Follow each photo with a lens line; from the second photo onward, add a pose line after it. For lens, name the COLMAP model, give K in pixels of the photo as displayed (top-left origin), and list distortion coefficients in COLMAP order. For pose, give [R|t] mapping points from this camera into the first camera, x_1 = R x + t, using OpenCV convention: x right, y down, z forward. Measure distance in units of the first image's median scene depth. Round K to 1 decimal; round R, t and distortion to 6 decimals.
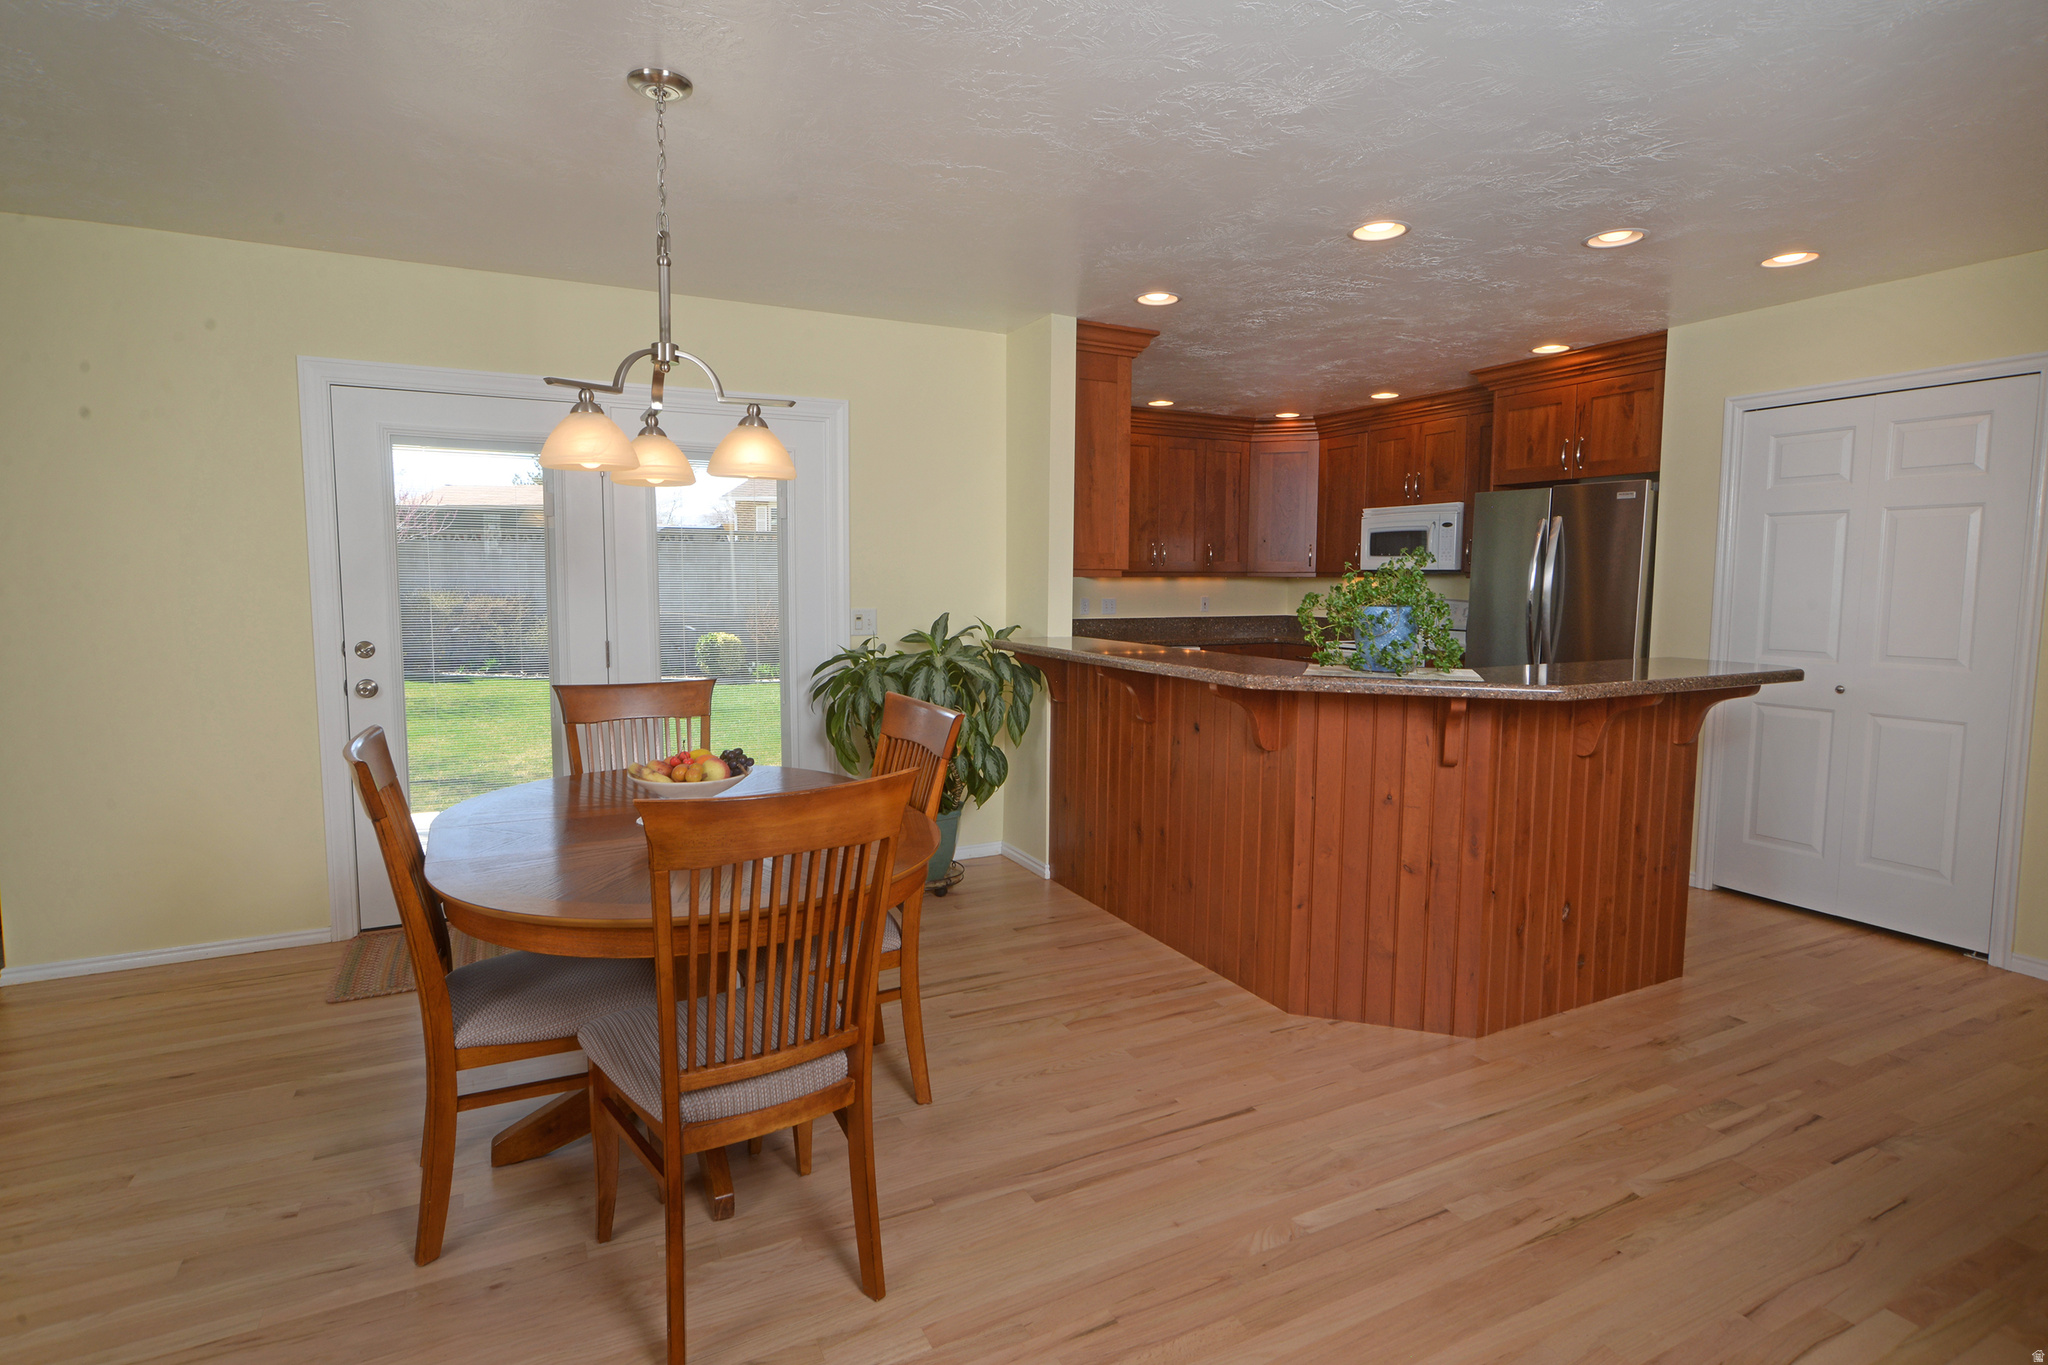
lens RADIAL K [[1014.7, 0, 1024.7], [0, 1014.7, 666.7], [0, 0, 1]] dist [-0.001592, 0.001145]
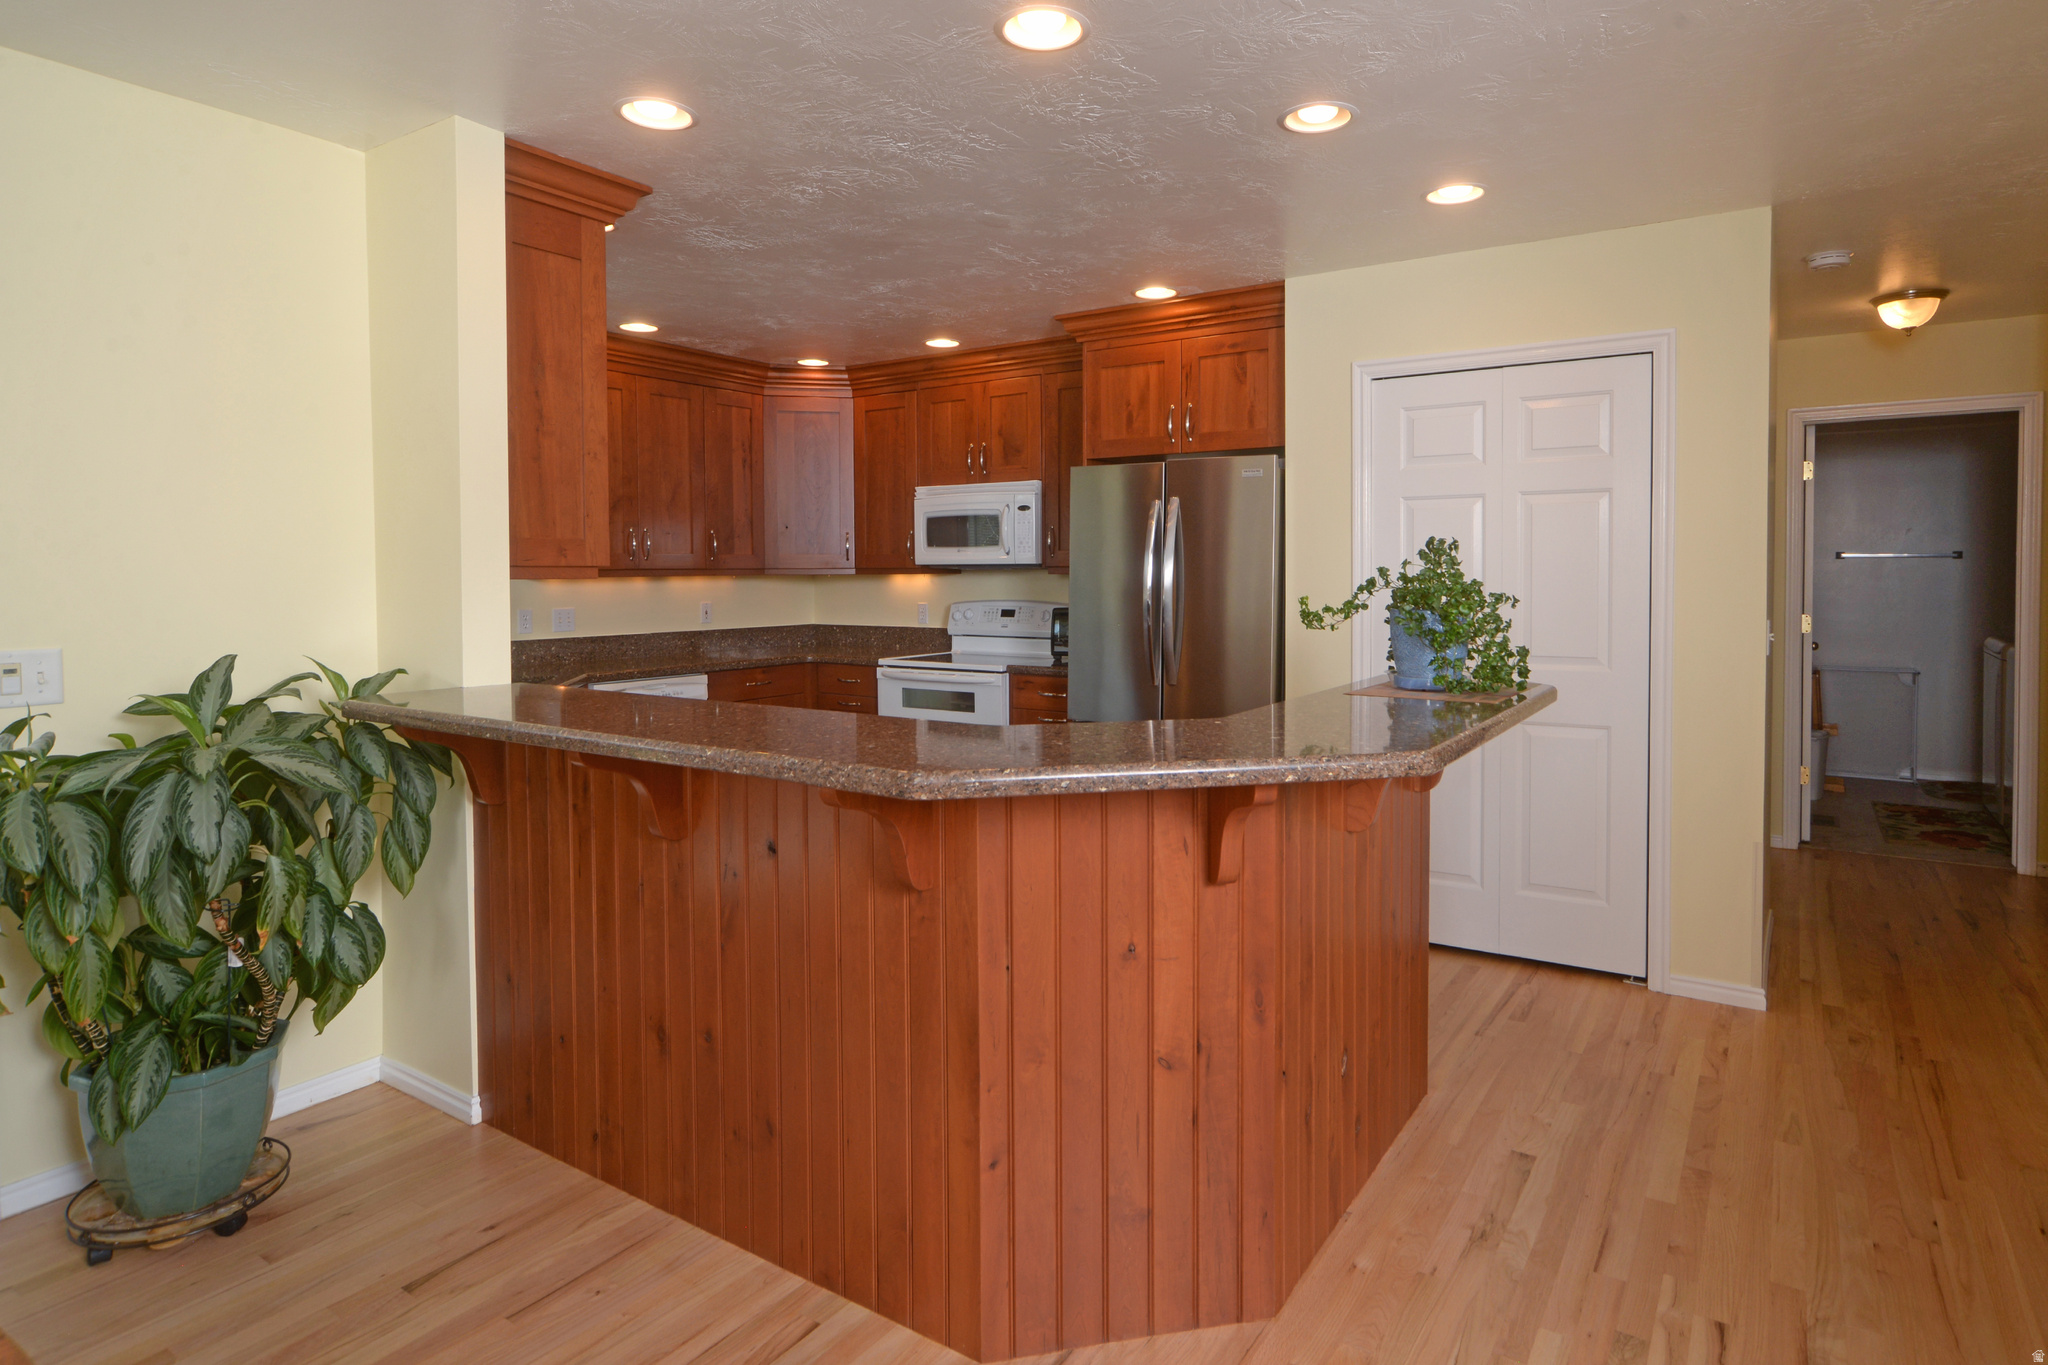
lens RADIAL K [[1104.6, 0, 1074.6], [0, 1104.6, 611.3], [0, 0, 1]] dist [-0.009595, 0.002752]
pose [[0.862824, -0.027163, 0.504773, 0.008507], [0.053989, 0.997796, -0.038591, -0.030308], [-0.502612, 0.060549, 0.862389, 0.313931]]
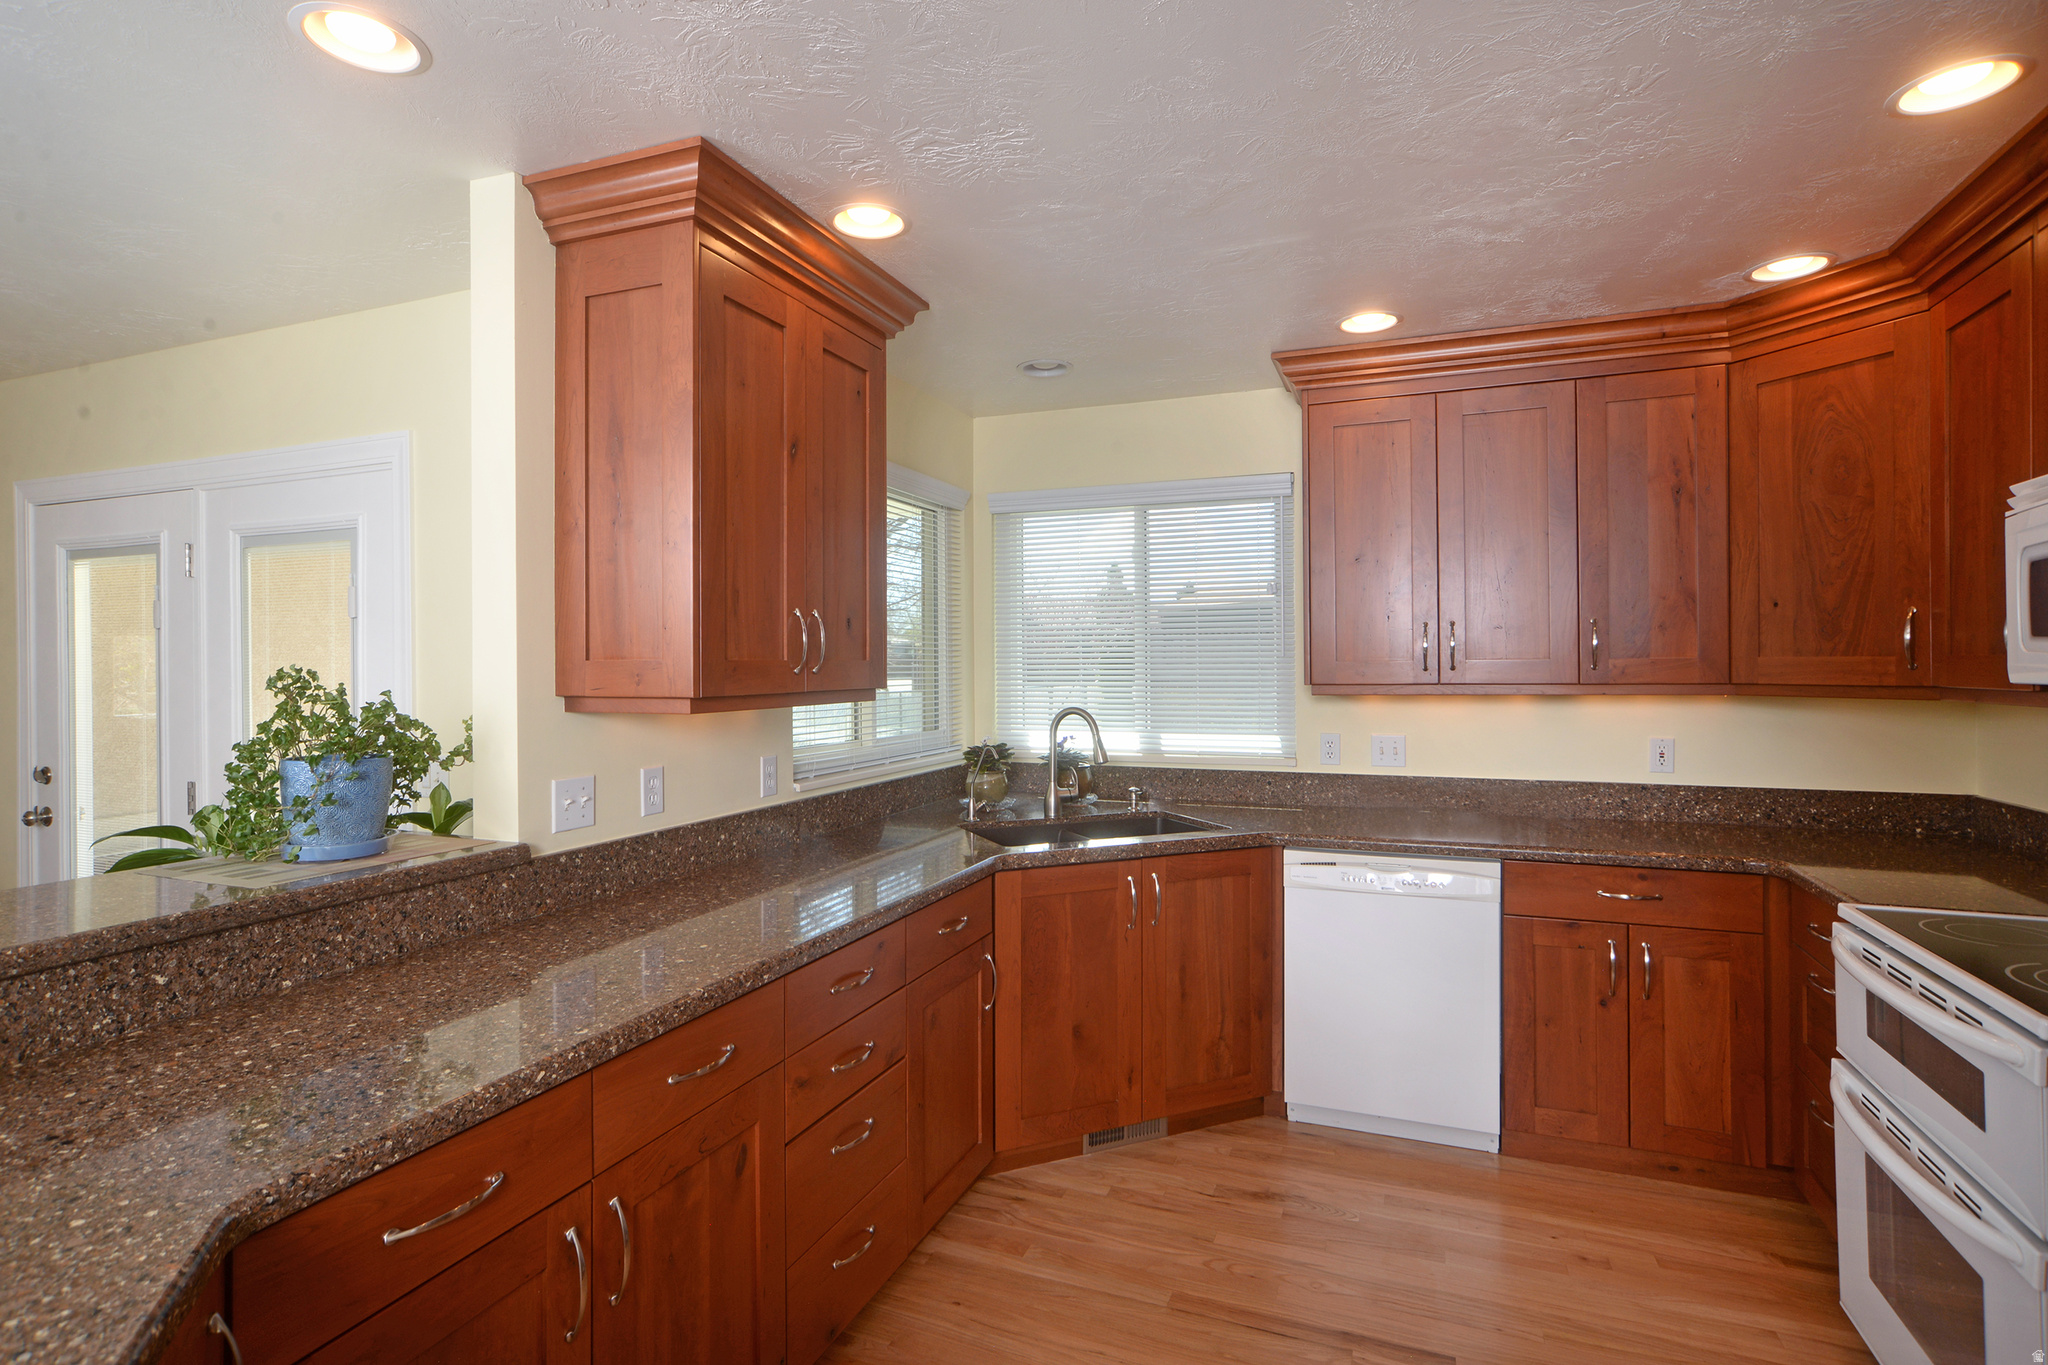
lens RADIAL K [[1014.7, 0, 1024.7], [0, 1014.7, 666.7], [0, 0, 1]] dist [-0.001592, 0.001145]
pose [[0.663596, -0.007698, -0.748052, 0.554000], [-0.059429, 0.996244, -0.062972, -0.096415], [0.745727, 0.086244, 0.660646, 0.876498]]
